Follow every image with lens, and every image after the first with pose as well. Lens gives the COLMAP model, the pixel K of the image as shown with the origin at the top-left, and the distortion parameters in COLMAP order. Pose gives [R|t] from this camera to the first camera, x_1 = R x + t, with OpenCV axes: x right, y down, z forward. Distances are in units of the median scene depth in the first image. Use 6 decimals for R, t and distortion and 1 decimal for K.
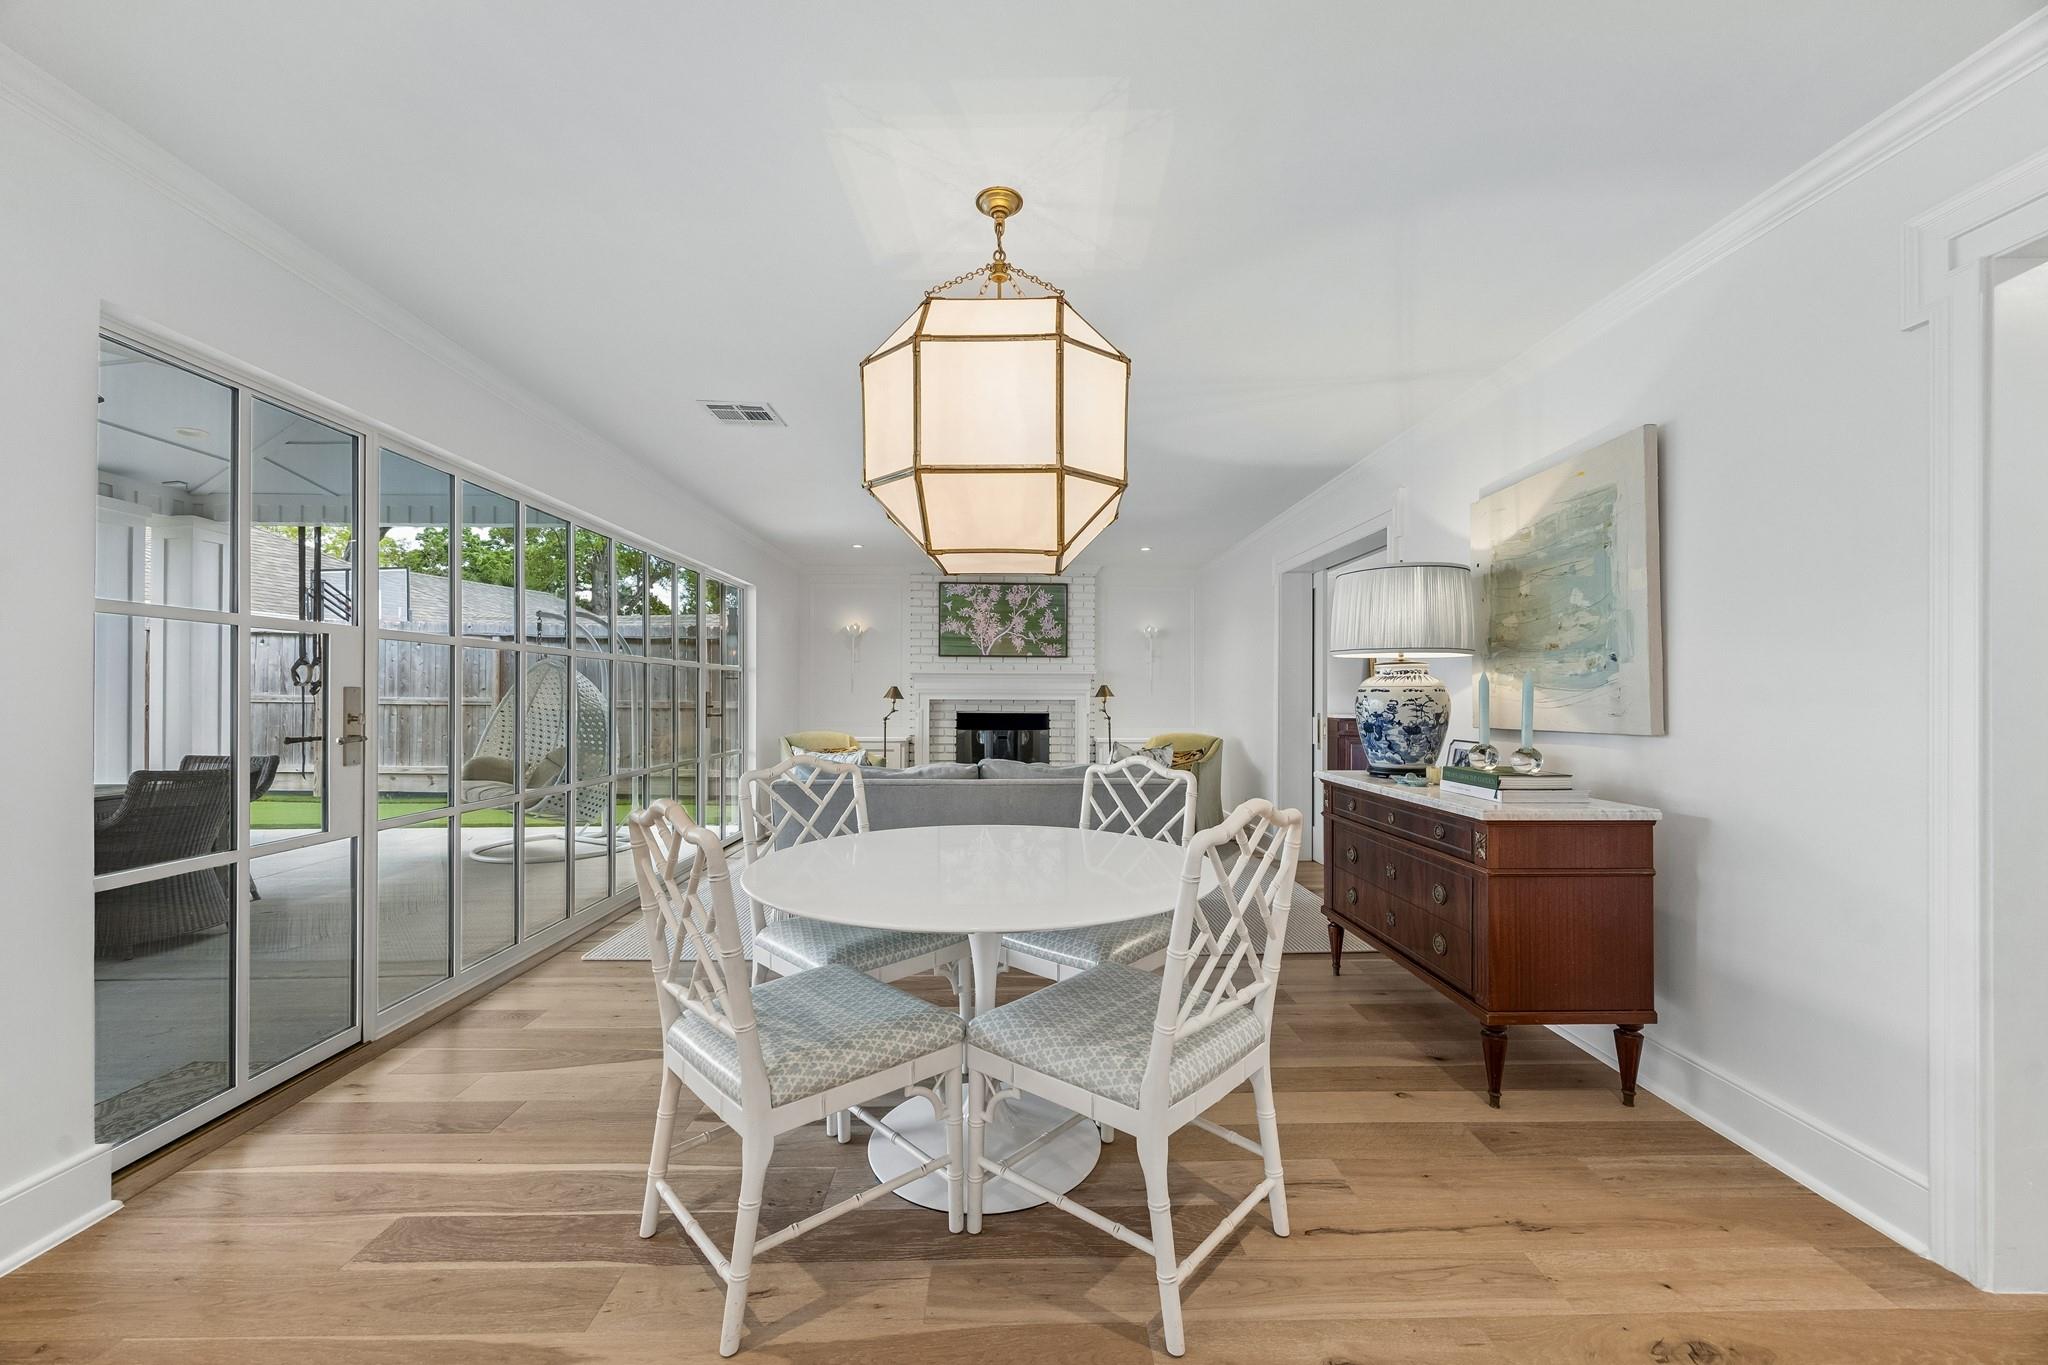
lens RADIAL K [[794.2, 0, 1024.2], [0, 794.2, 694.3], [0, 0, 1]] dist [-0.000750, 0.000037]
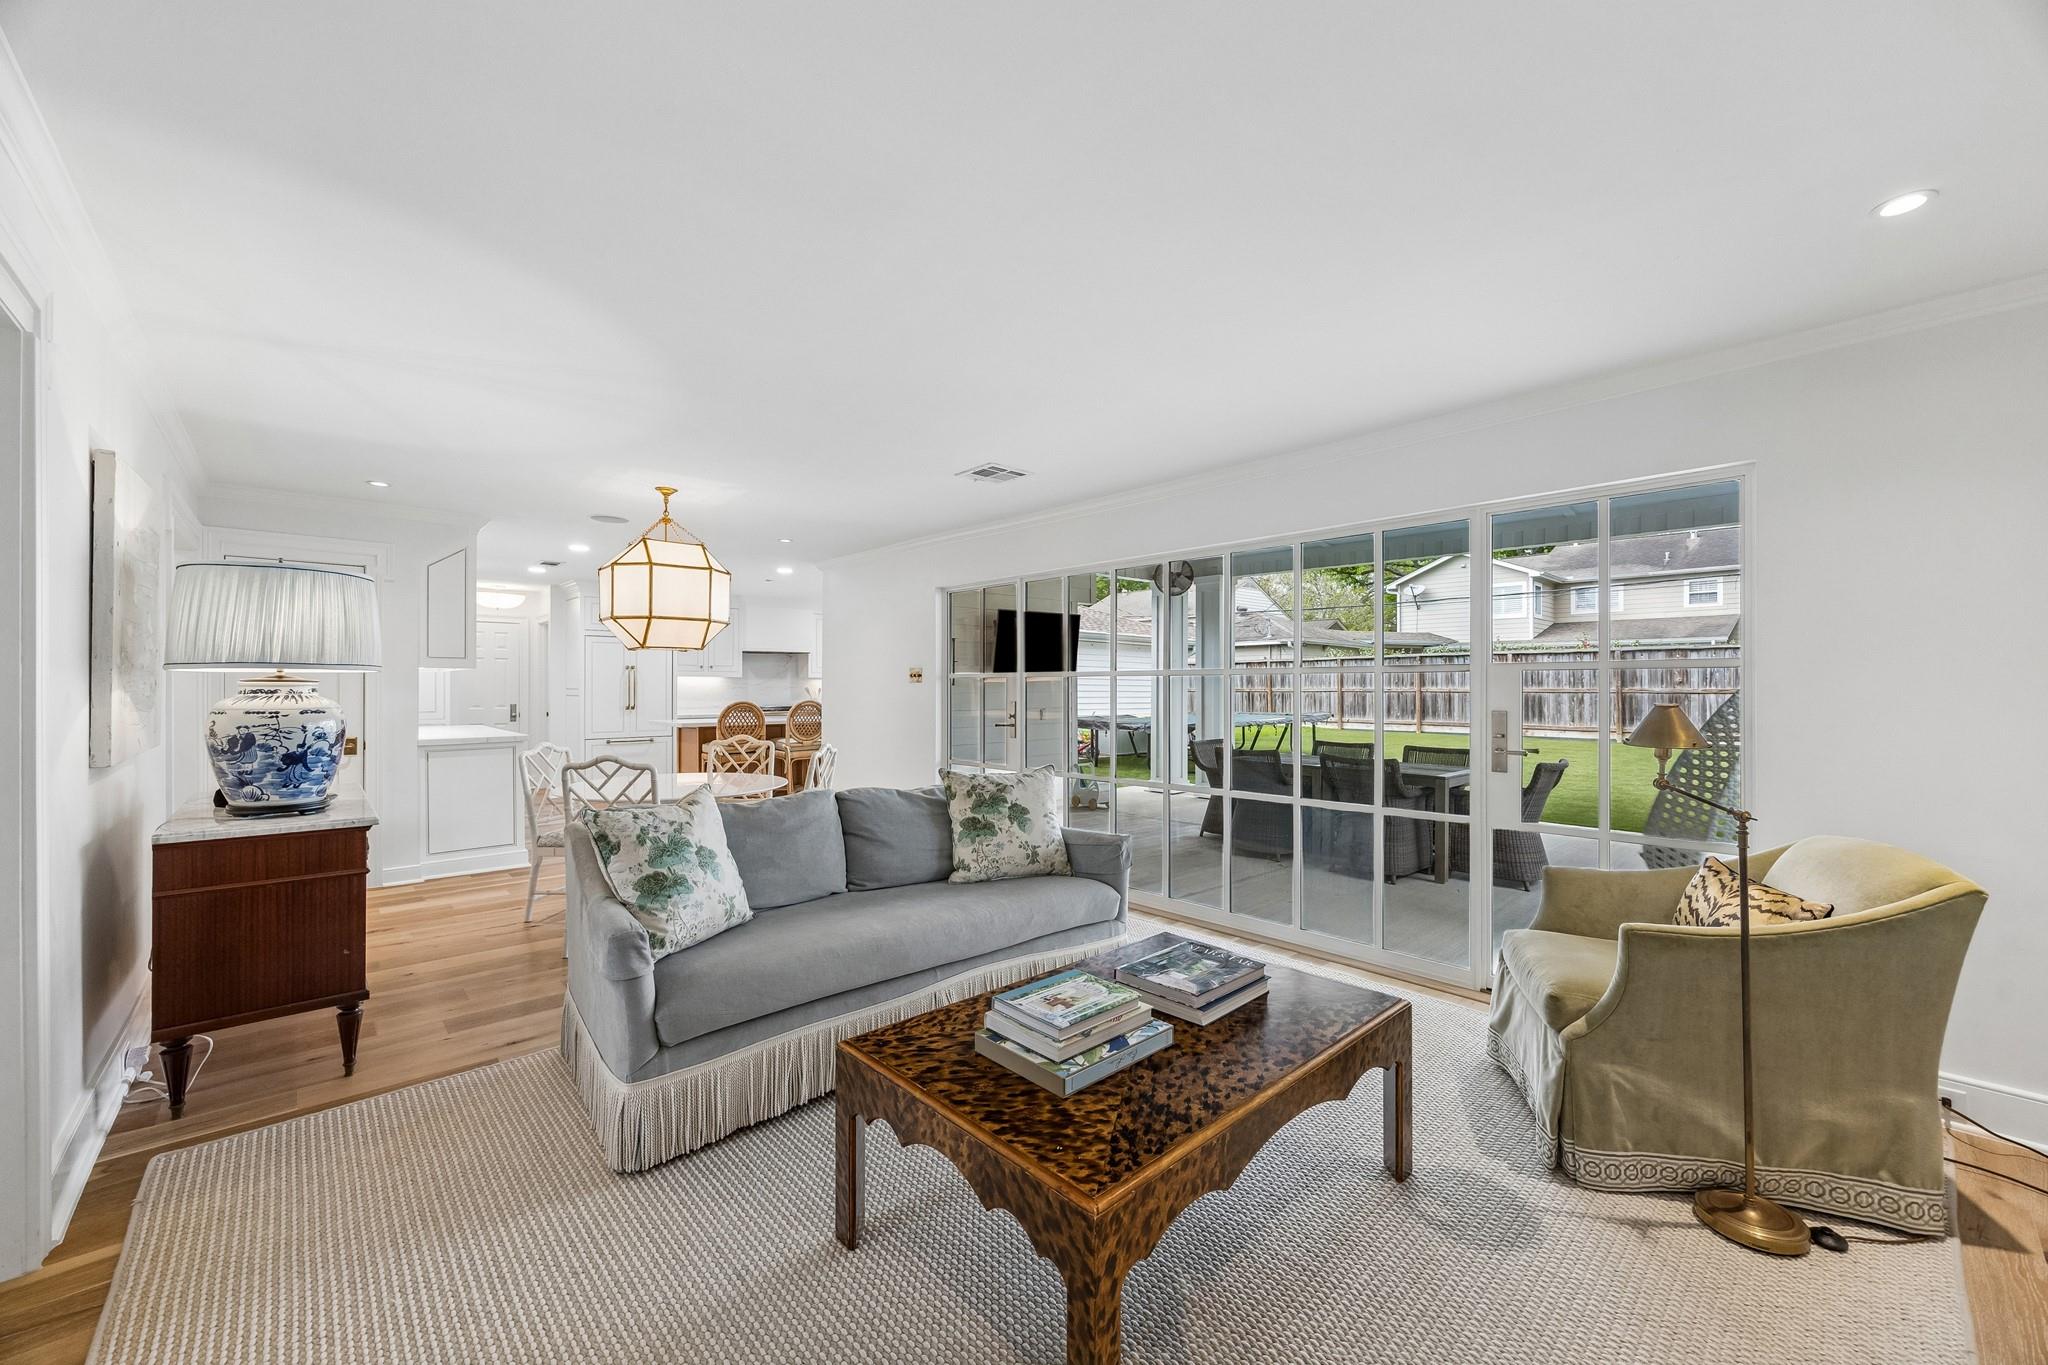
lens RADIAL K [[784.0, 0, 1042.7], [0, 784.0, 687.3], [0, 0, 1]] dist [-0.000493, 0.000183]
pose [[-0.739663, -0.006090, -0.672950, 0.454960], [-0.003082, 0.999979, -0.005663, -0.031181], [0.672970, -0.002114, -0.739667, 2.270028]]
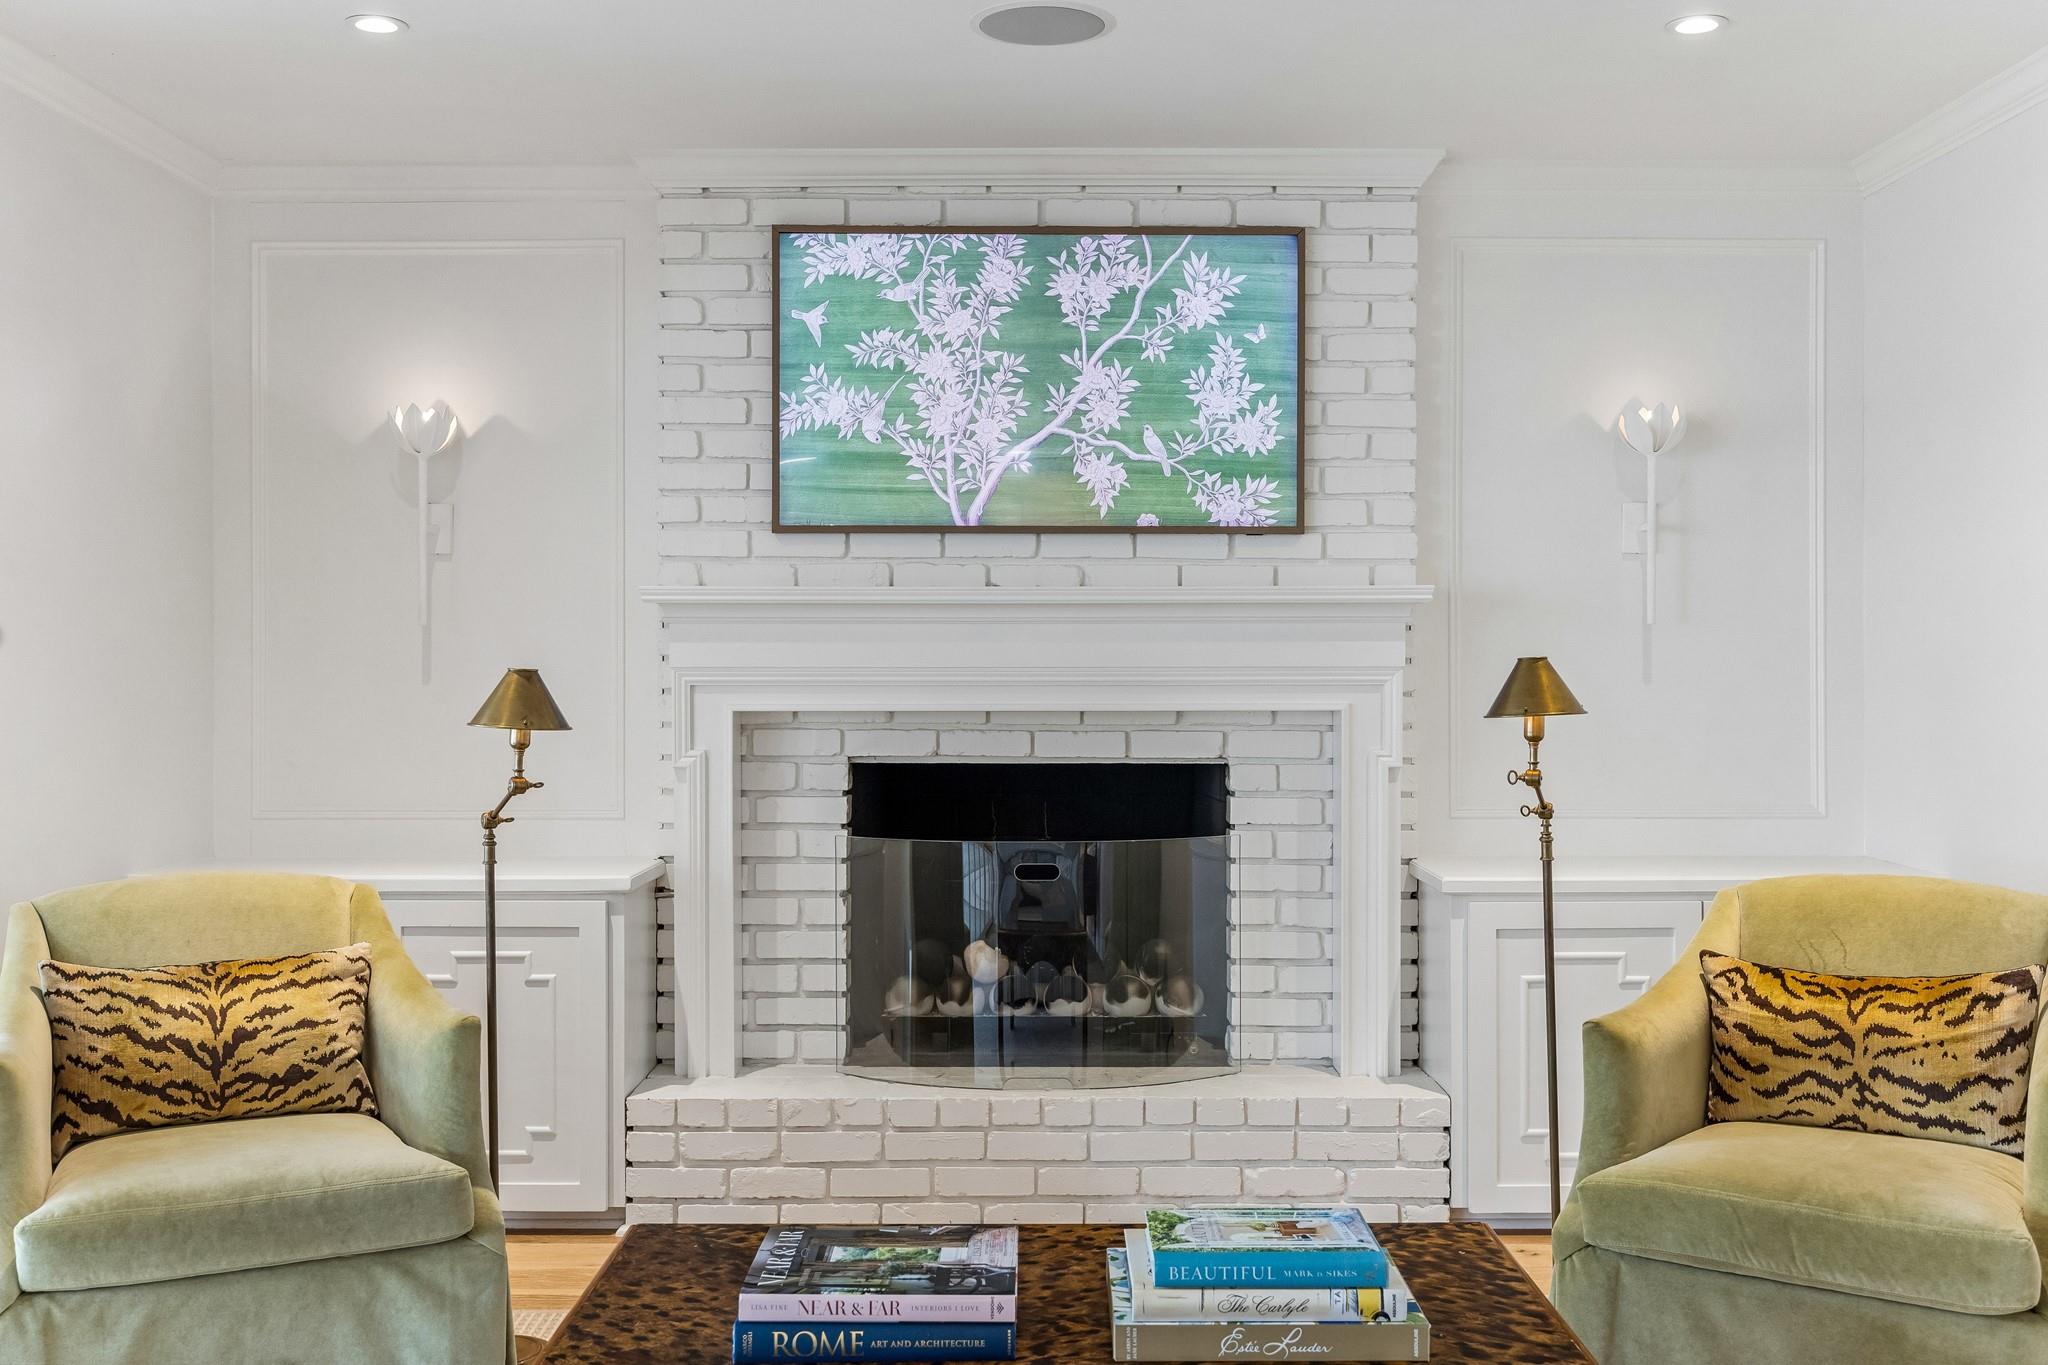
lens RADIAL K [[1960.8, 0, 1031.7], [0, 1960.8, 677.1], [0, 0, 1]] dist [0.010409, -0.011899]
pose [[0.999709, -0.005000, -0.023614, -0.038077], [0.005382, 0.999855, 0.016153, -0.033054], [0.023530, -0.016275, 0.999591, 1.043173]]
